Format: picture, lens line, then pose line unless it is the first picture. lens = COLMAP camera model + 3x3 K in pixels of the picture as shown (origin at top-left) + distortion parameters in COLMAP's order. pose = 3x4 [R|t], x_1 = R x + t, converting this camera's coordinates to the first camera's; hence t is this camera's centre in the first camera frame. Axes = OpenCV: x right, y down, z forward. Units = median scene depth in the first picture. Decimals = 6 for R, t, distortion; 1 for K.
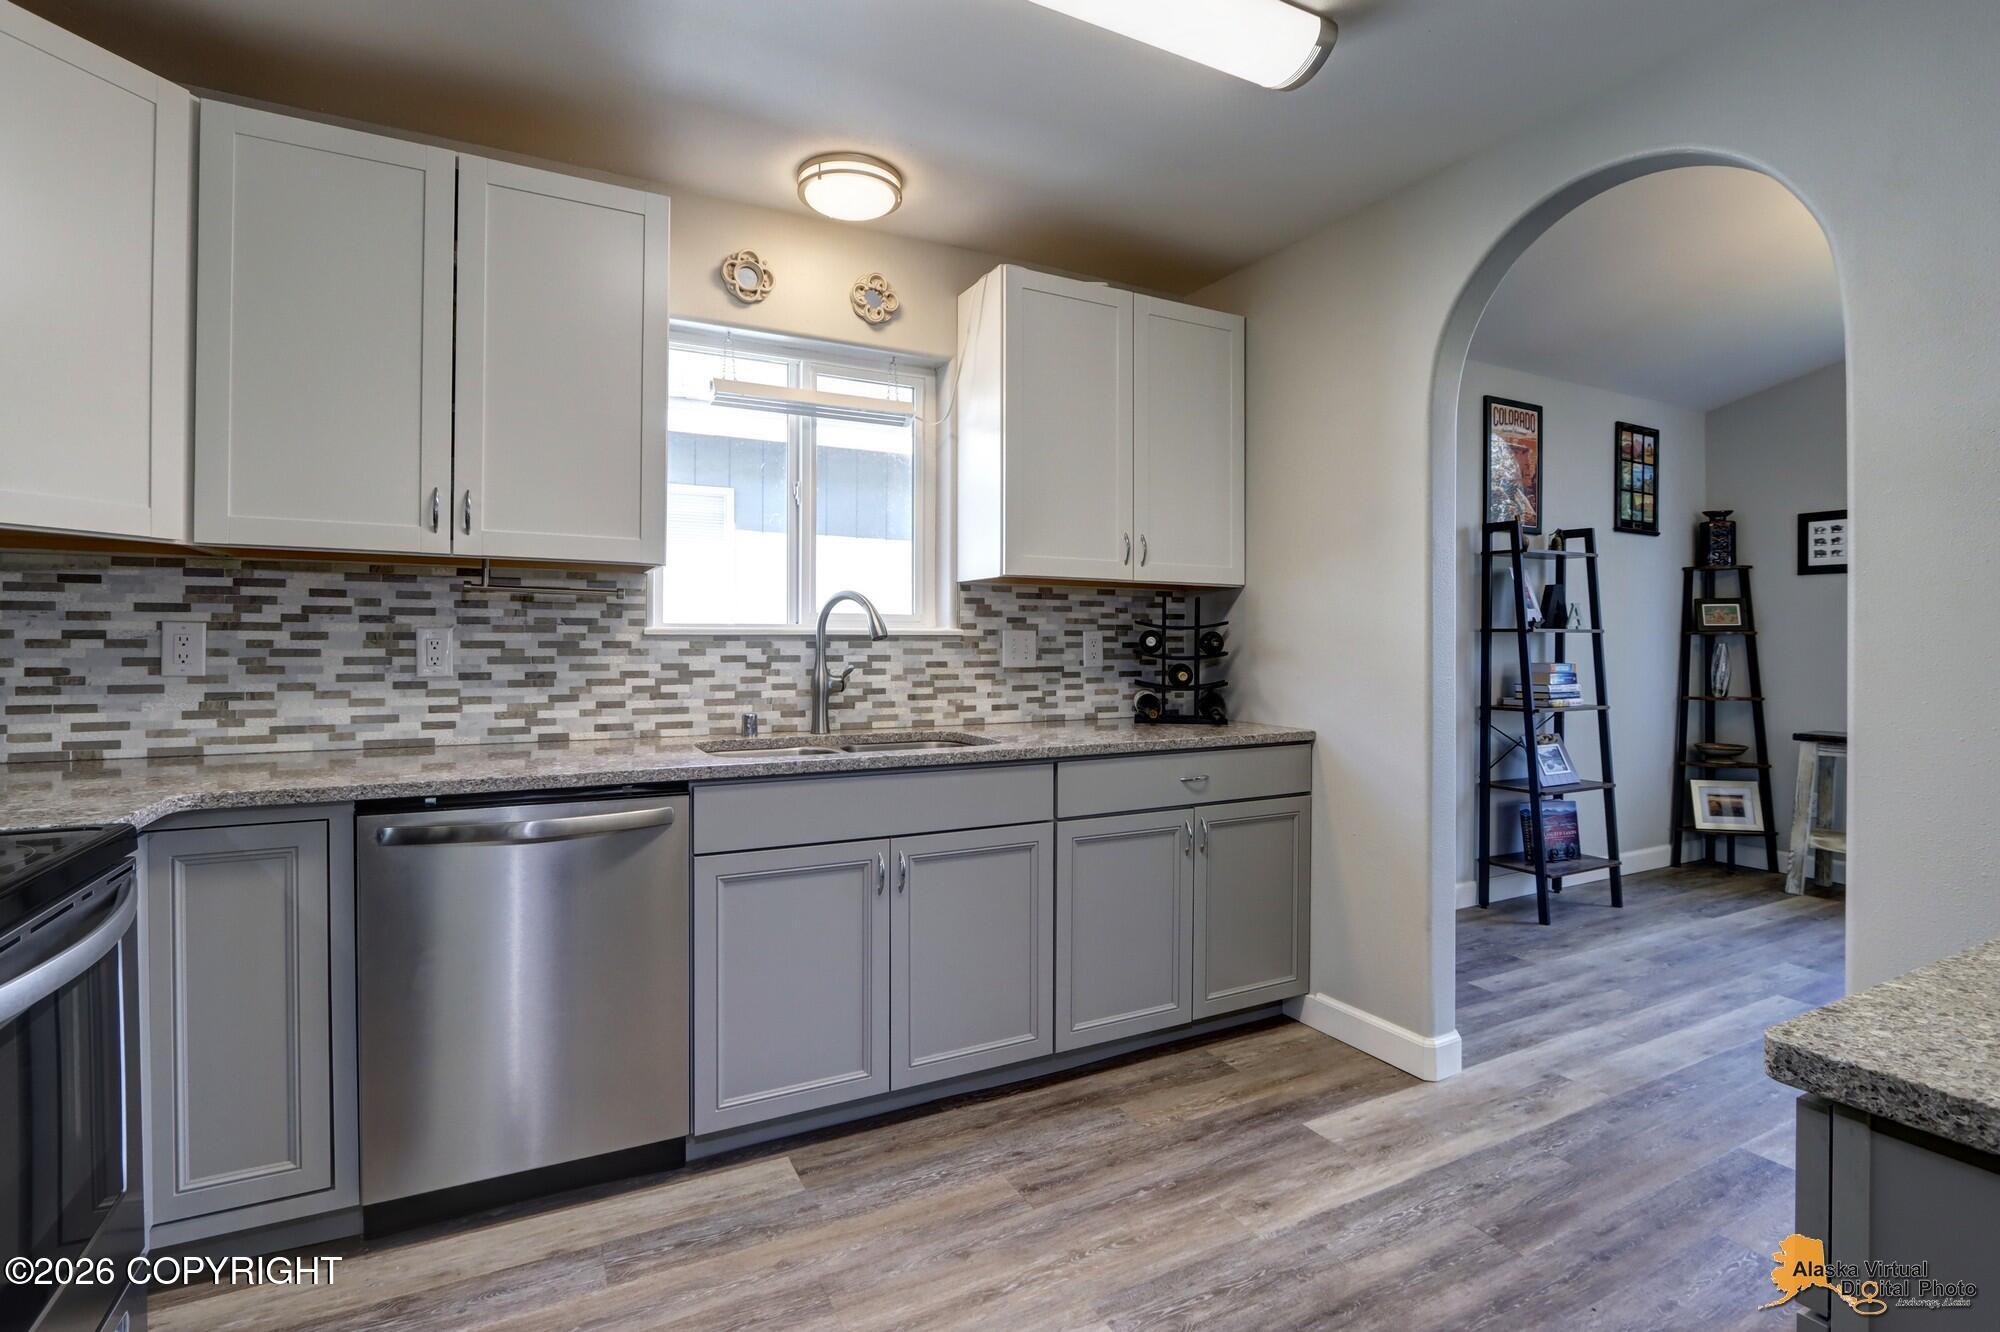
lens RADIAL K [[966.8, 0, 1008.0], [0, 966.8, 647.2], [0, 0, 1]] dist [-0.008823, -0.000395]
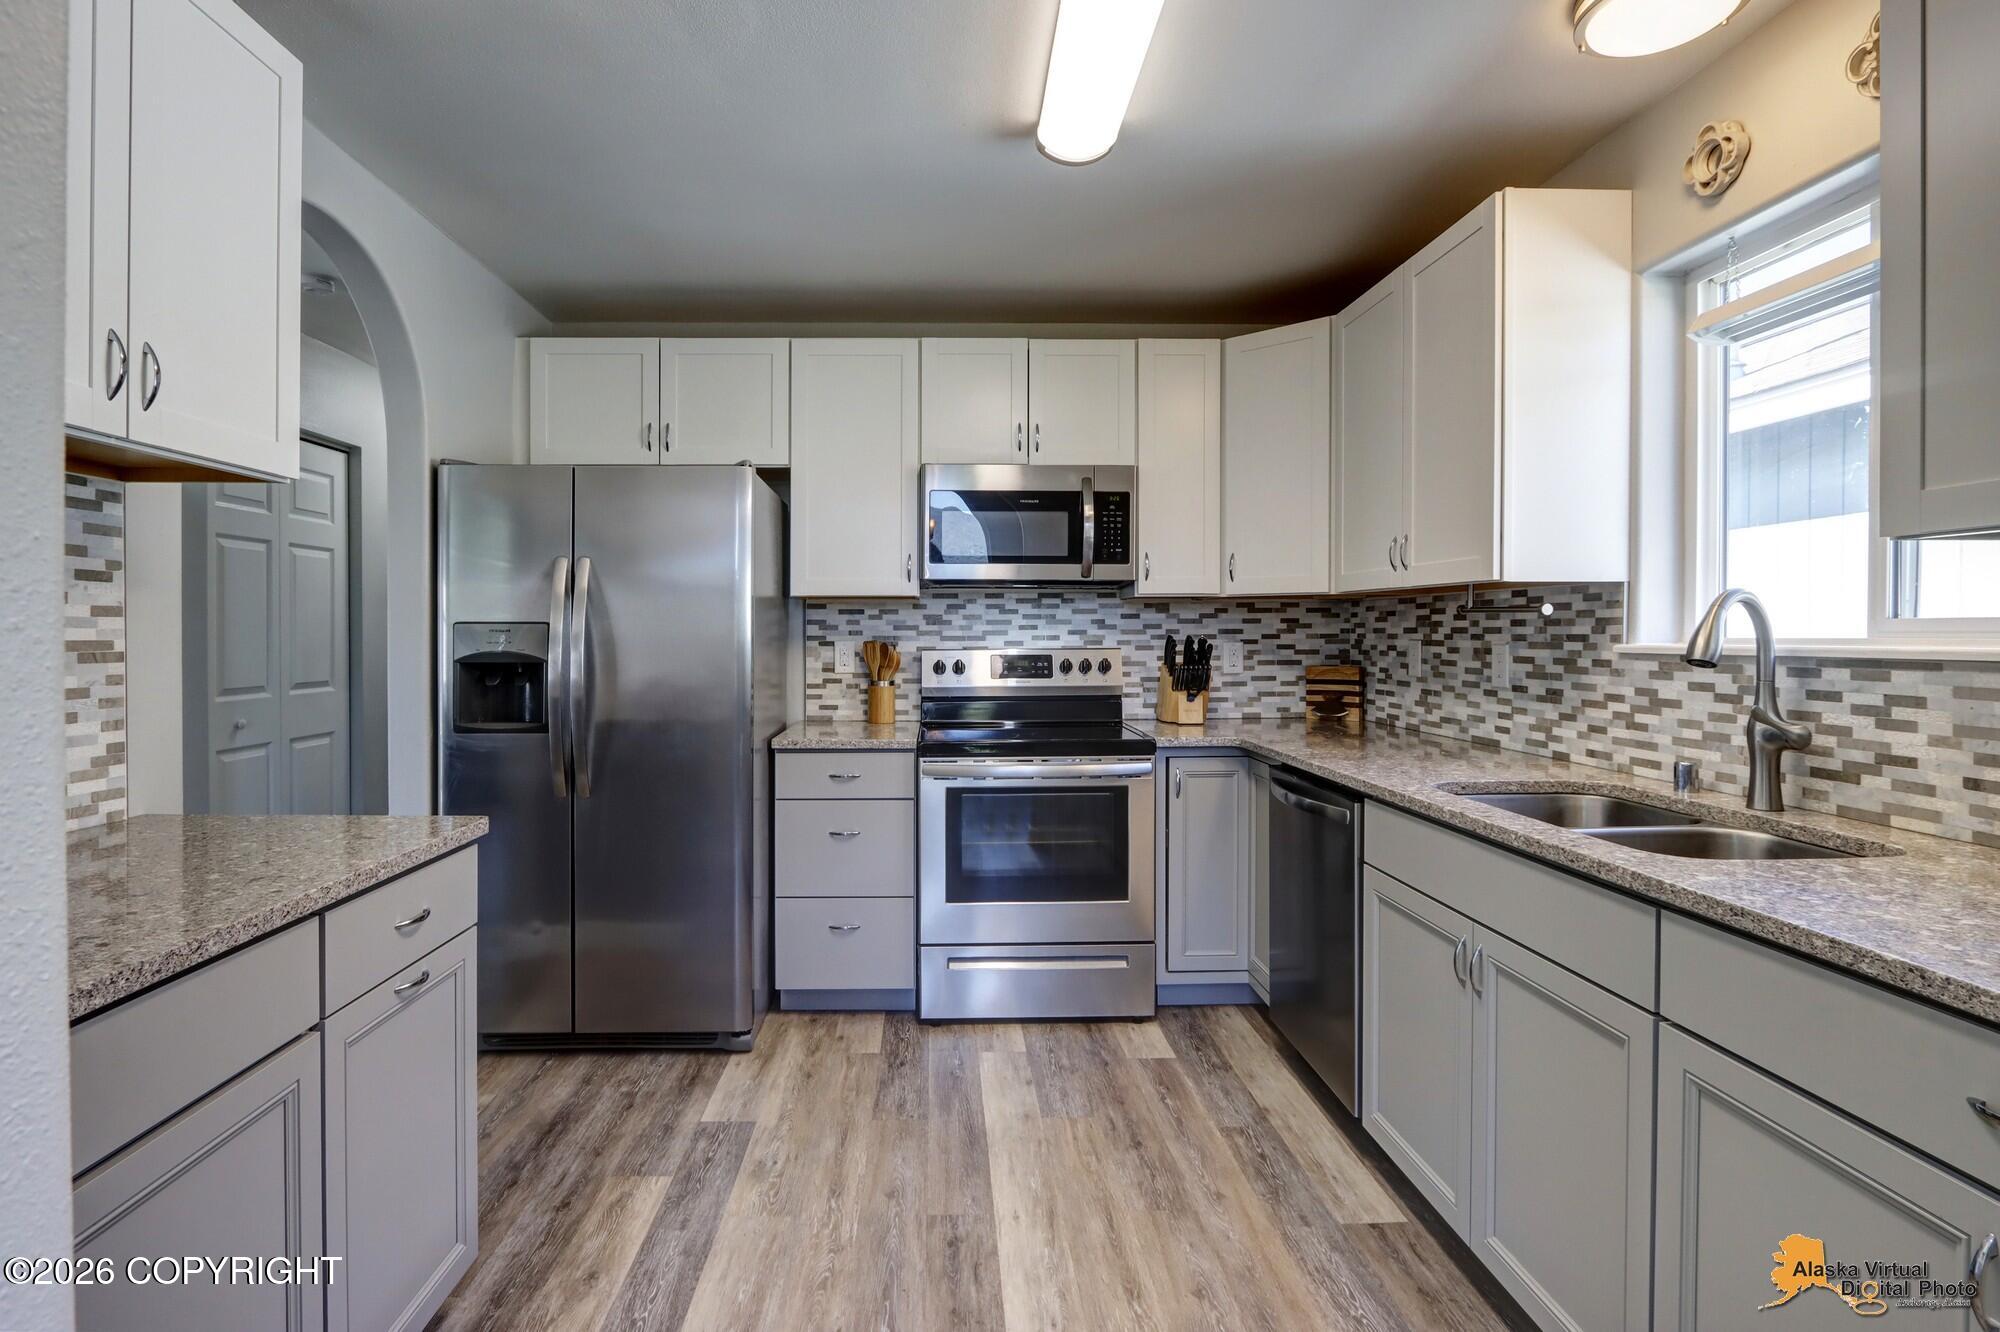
lens RADIAL K [[982.0, 0, 954.6], [0, 982.0, 632.0], [0, 0, 1]] dist [-0.004681, 0.000174]
pose [[-0.451393, -0.002978, -0.892321, 0.681177], [-0.003433, 0.999993, -0.001600, -0.028389], [0.892319, 0.002341, -0.451400, 0.872262]]
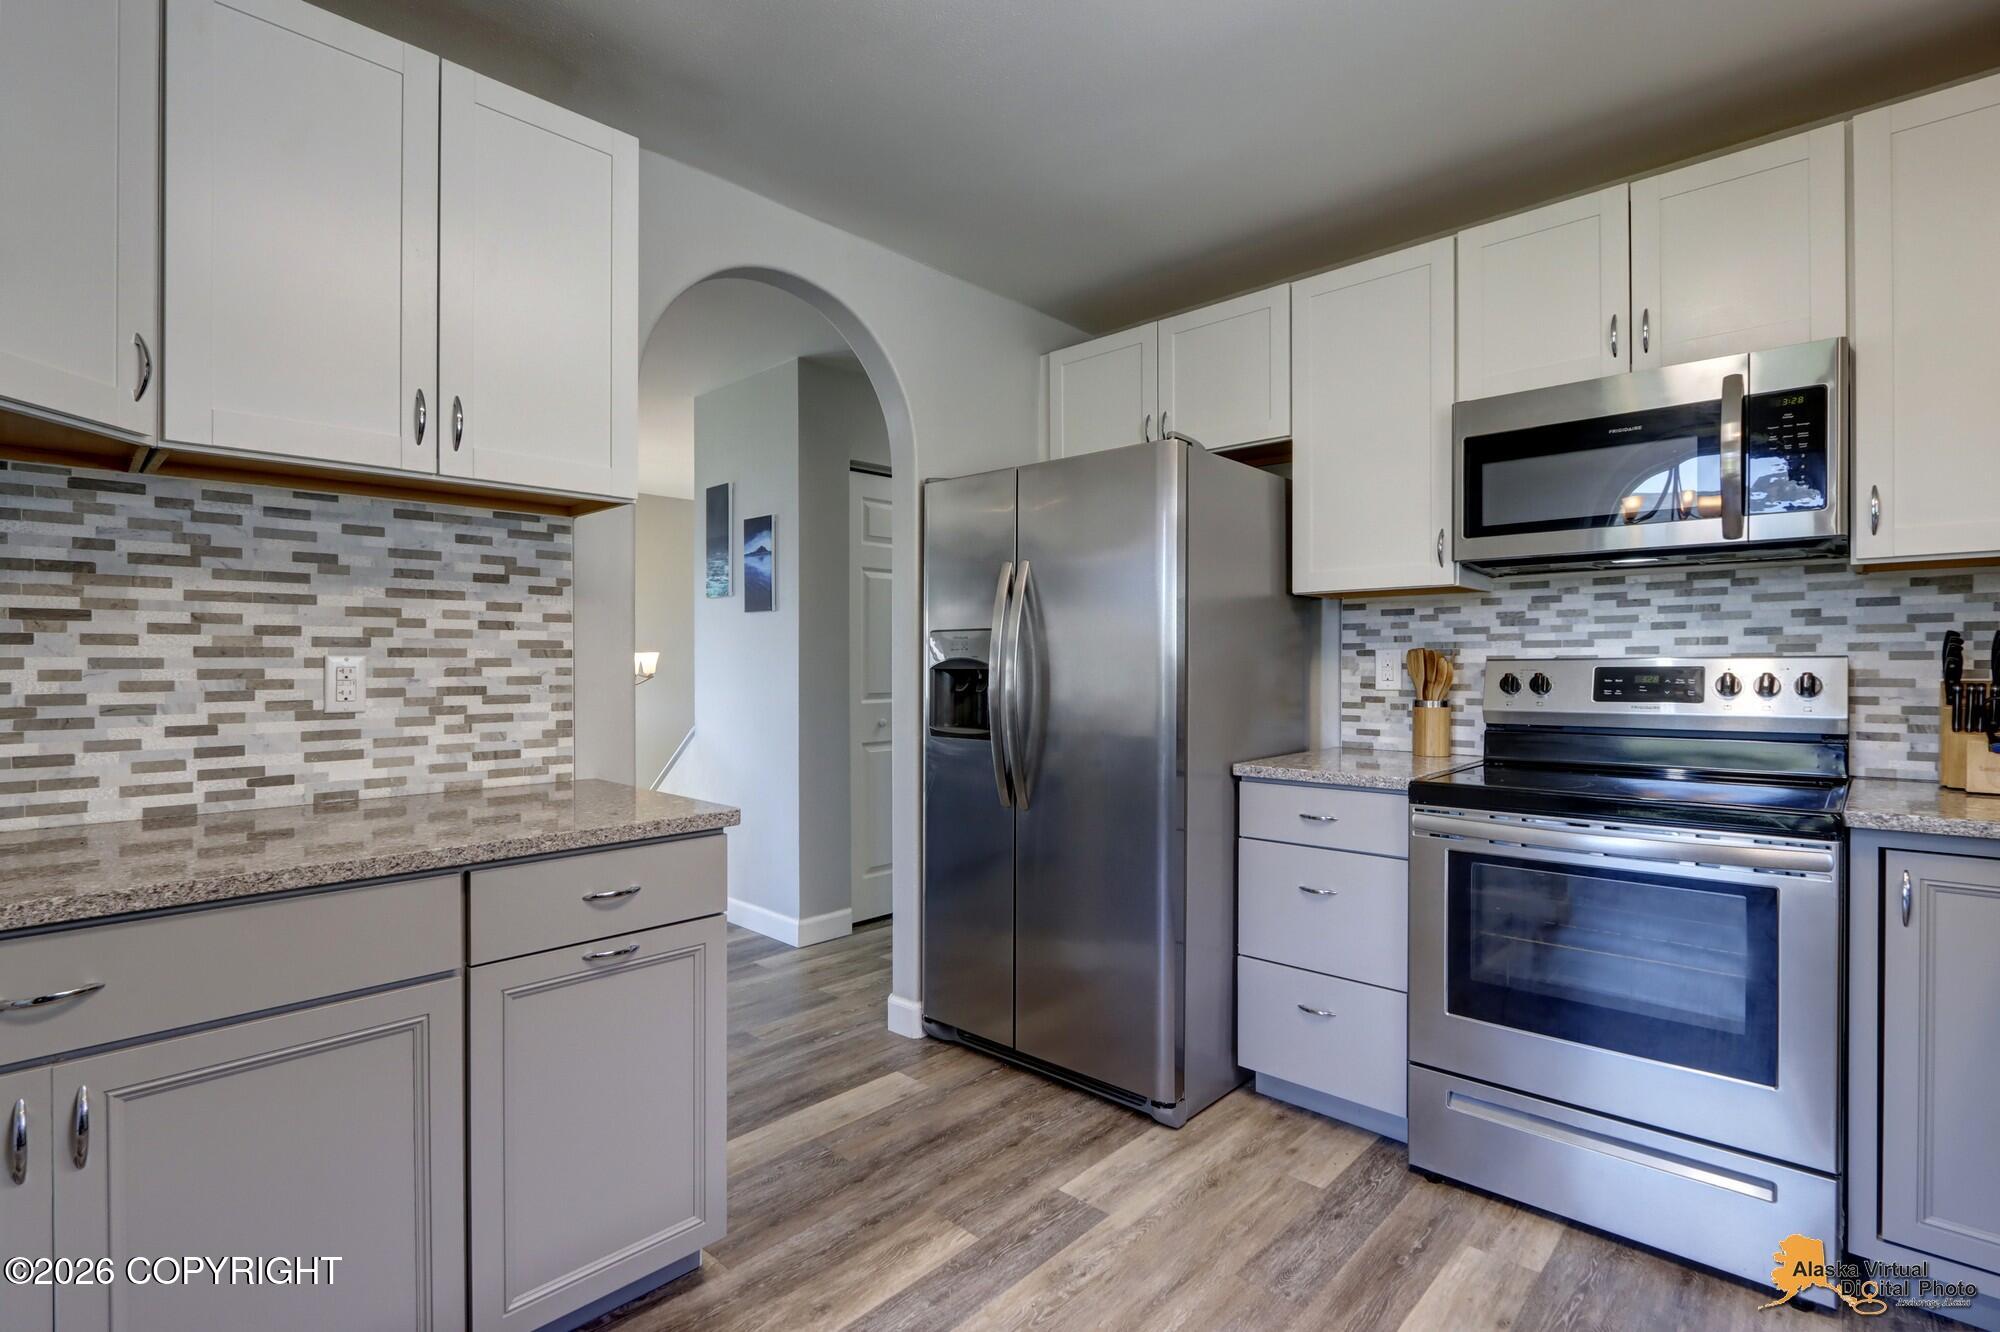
lens RADIAL K [[953.9, 0, 1001.5], [0, 953.9, 654.9], [0, 0, 1]] dist [-0.011653, 0.000282]
pose [[-0.946466, -0.001613, -0.322798, 0.247427], [0.000172, 0.999985, -0.005501, -0.004349], [0.322802, -0.005262, -0.946452, 0.976660]]
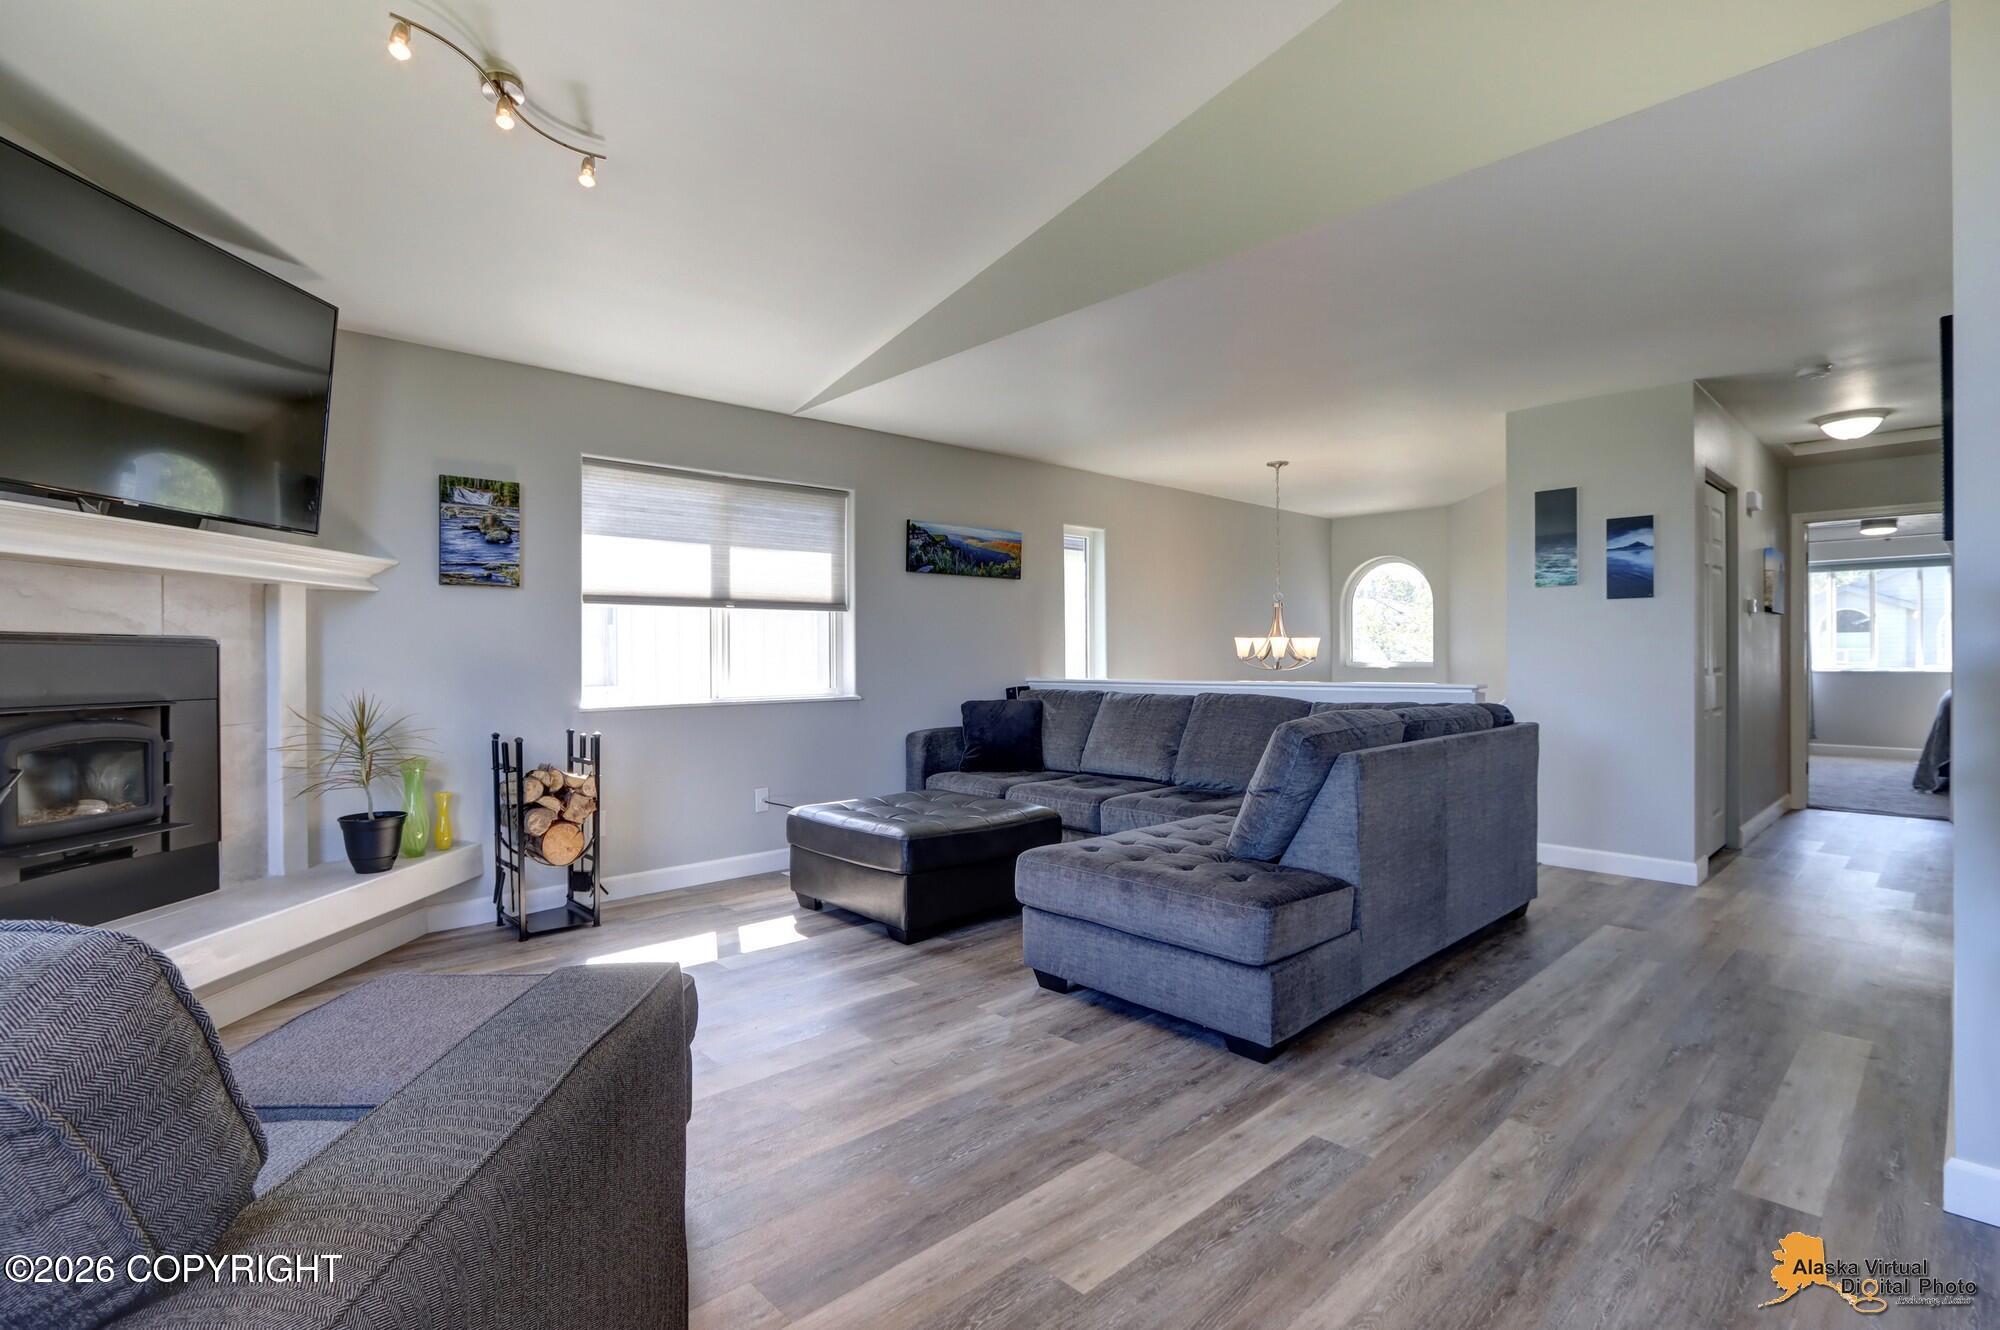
lens RADIAL K [[946.0, 0, 996.2], [0, 946.0, 673.5], [0, 0, 1]] dist [-0.015437, 0.000015]
pose [[-0.966298, 0.010489, -0.257214, 1.773790], [0.005932, 0.999812, 0.018484, 0.018353], [0.257359, 0.016335, -0.966178, 0.777107]]
